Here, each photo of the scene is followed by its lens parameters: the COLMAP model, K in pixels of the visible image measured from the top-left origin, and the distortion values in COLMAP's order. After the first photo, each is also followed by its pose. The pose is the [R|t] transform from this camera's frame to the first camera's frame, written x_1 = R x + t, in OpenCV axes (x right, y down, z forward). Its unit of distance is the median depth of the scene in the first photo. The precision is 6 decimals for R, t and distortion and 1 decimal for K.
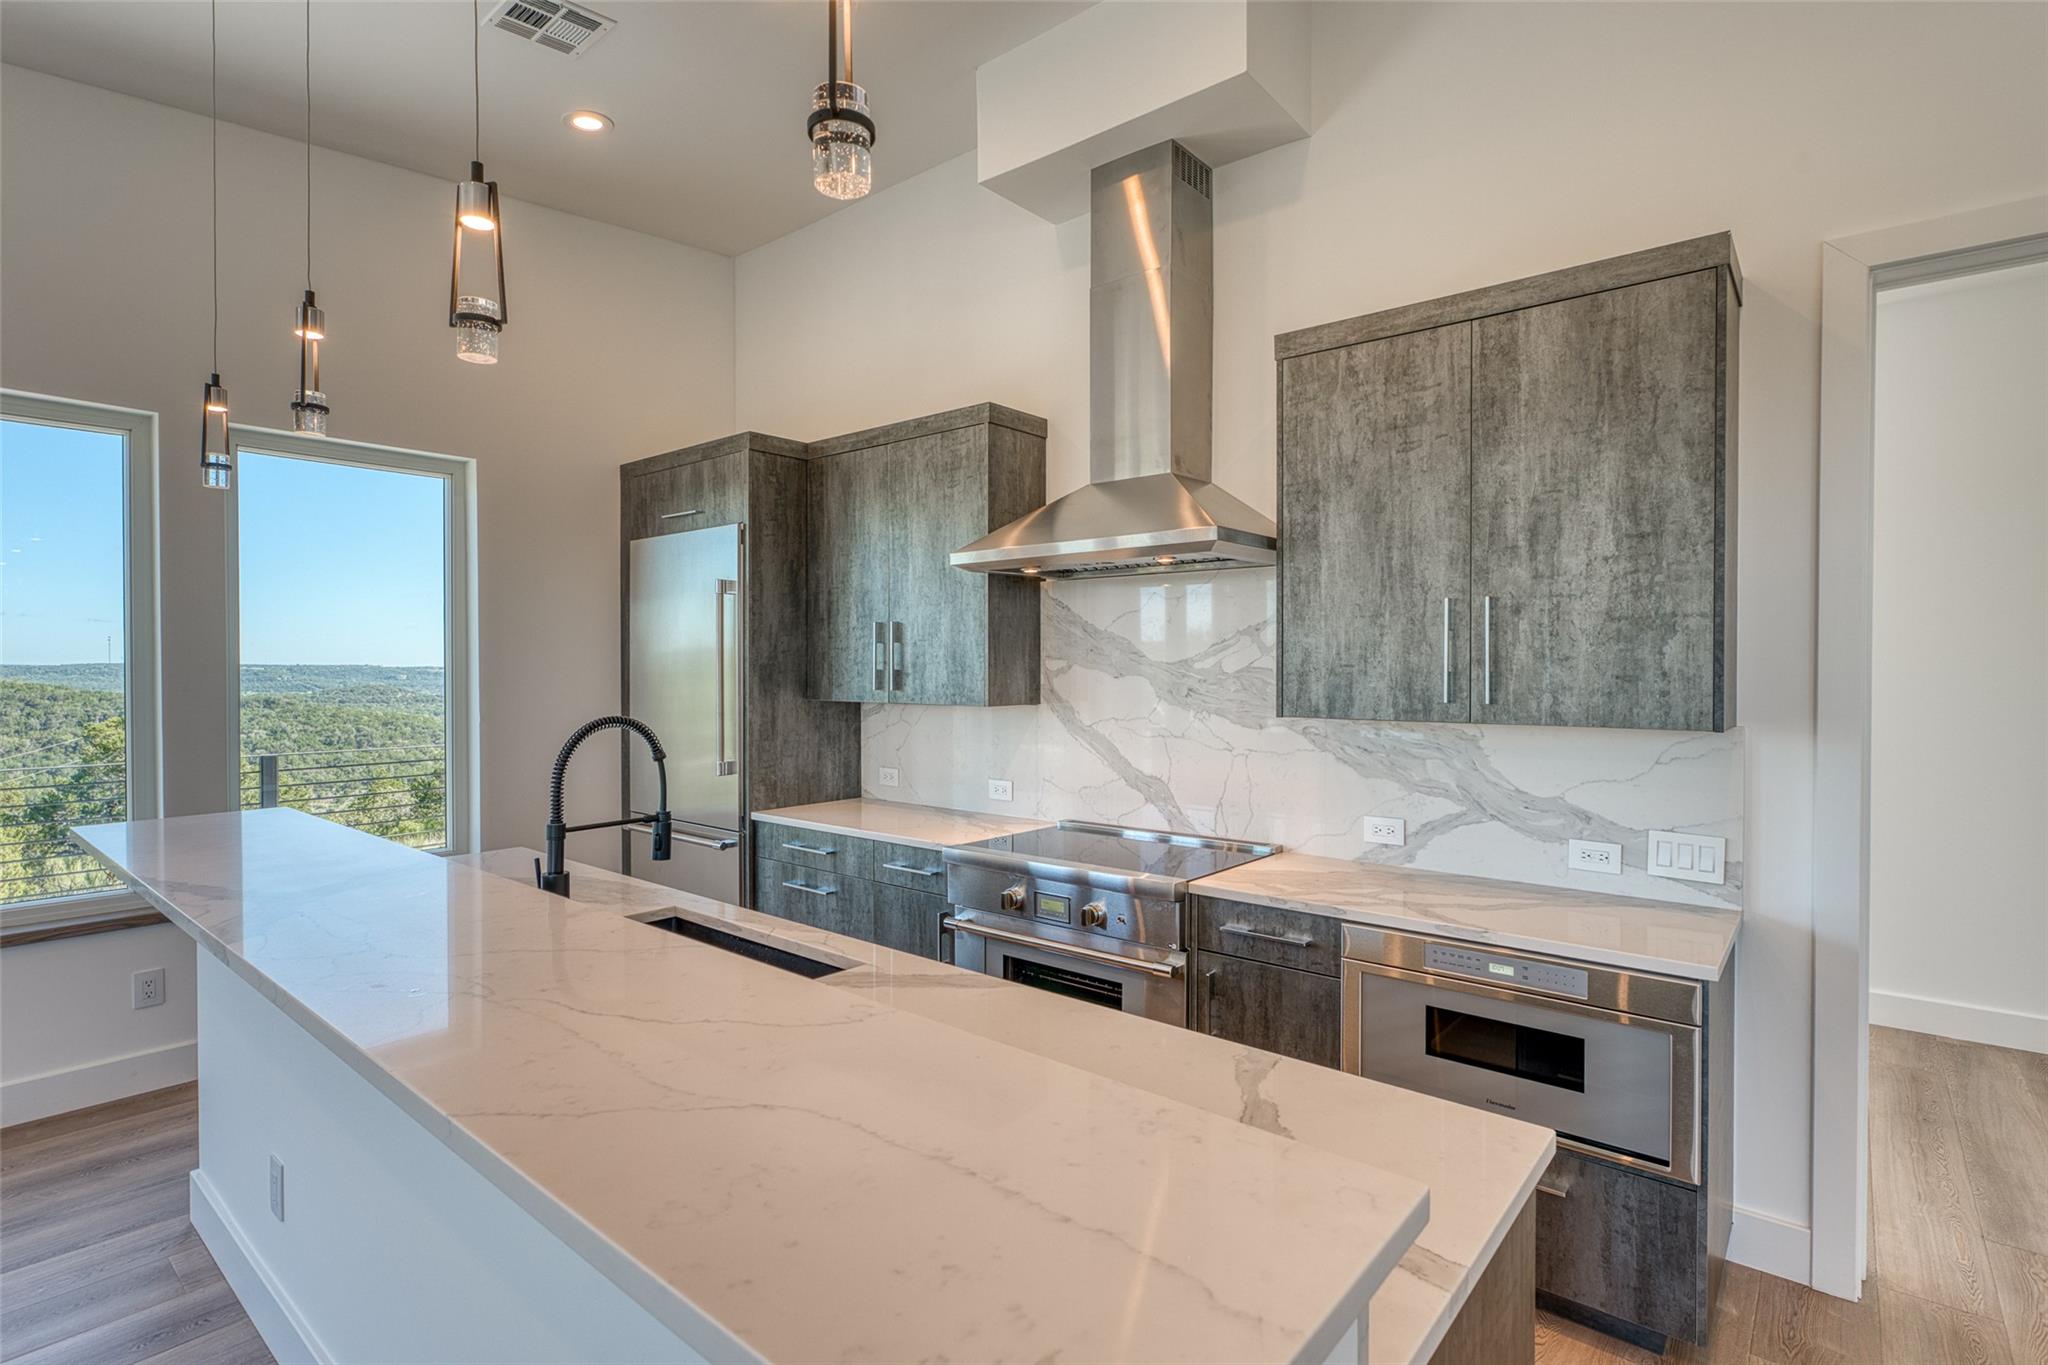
lens RADIAL K [[975.0, 0, 1025.3], [0, 975.0, 678.1], [0, 0, 1]] dist [-0.004109, 0.000182]
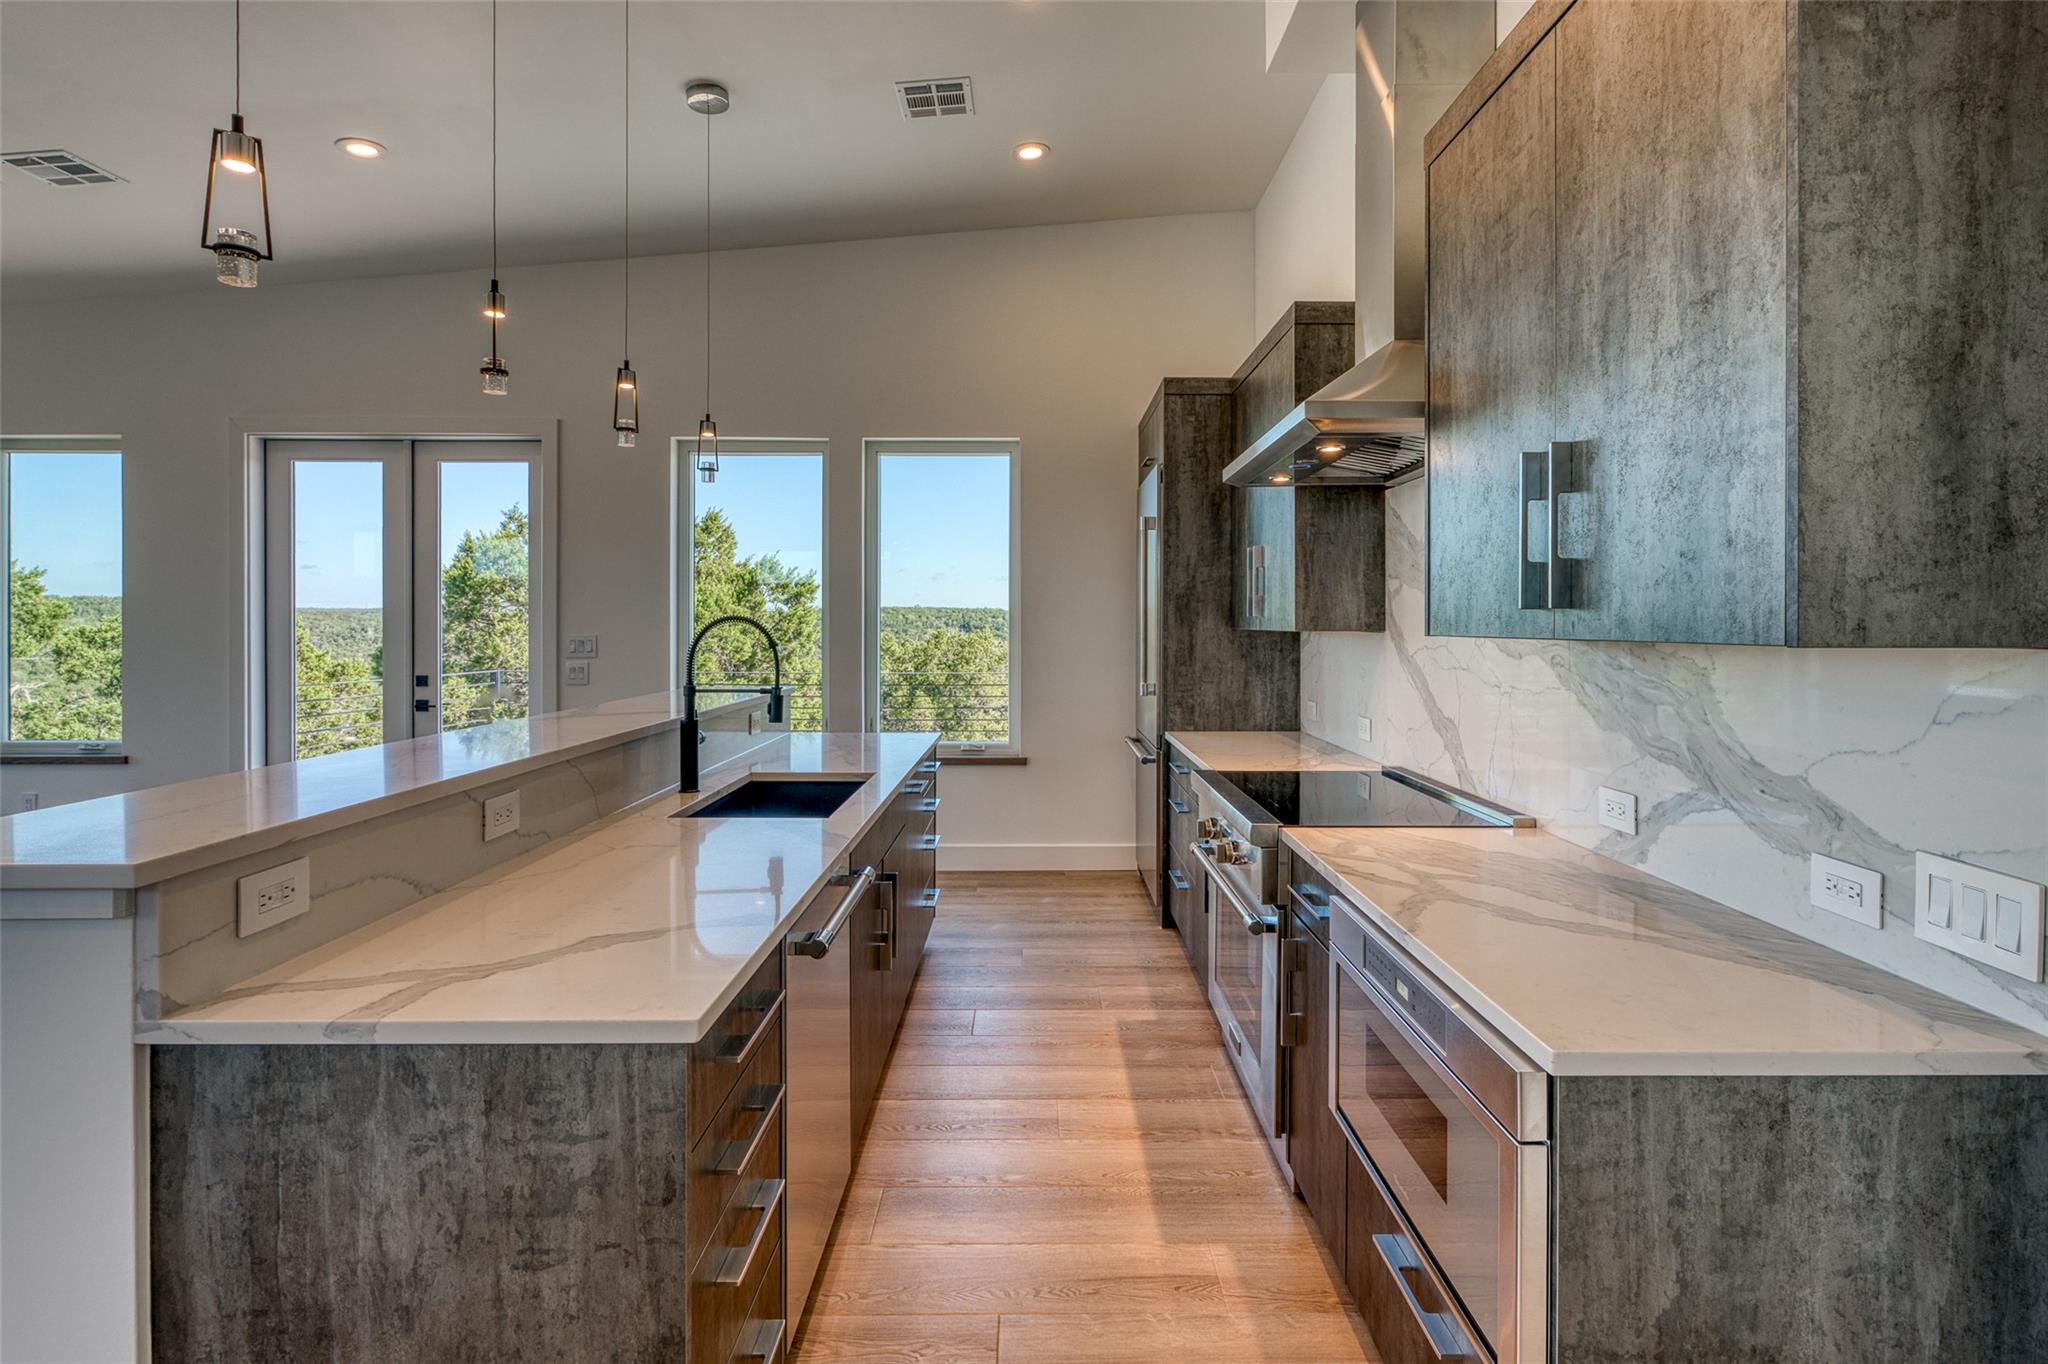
lens RADIAL K [[975.0, 0, 1037.3], [0, 975.0, 625.5], [0, 0, 1]] dist [-0.004109, 0.000182]
pose [[0.656203, 0.004552, -0.754570, 0.629734], [-0.010970, 0.999934, -0.003508, 0.037801], [0.754504, 0.010579, 0.656210, 0.268501]]
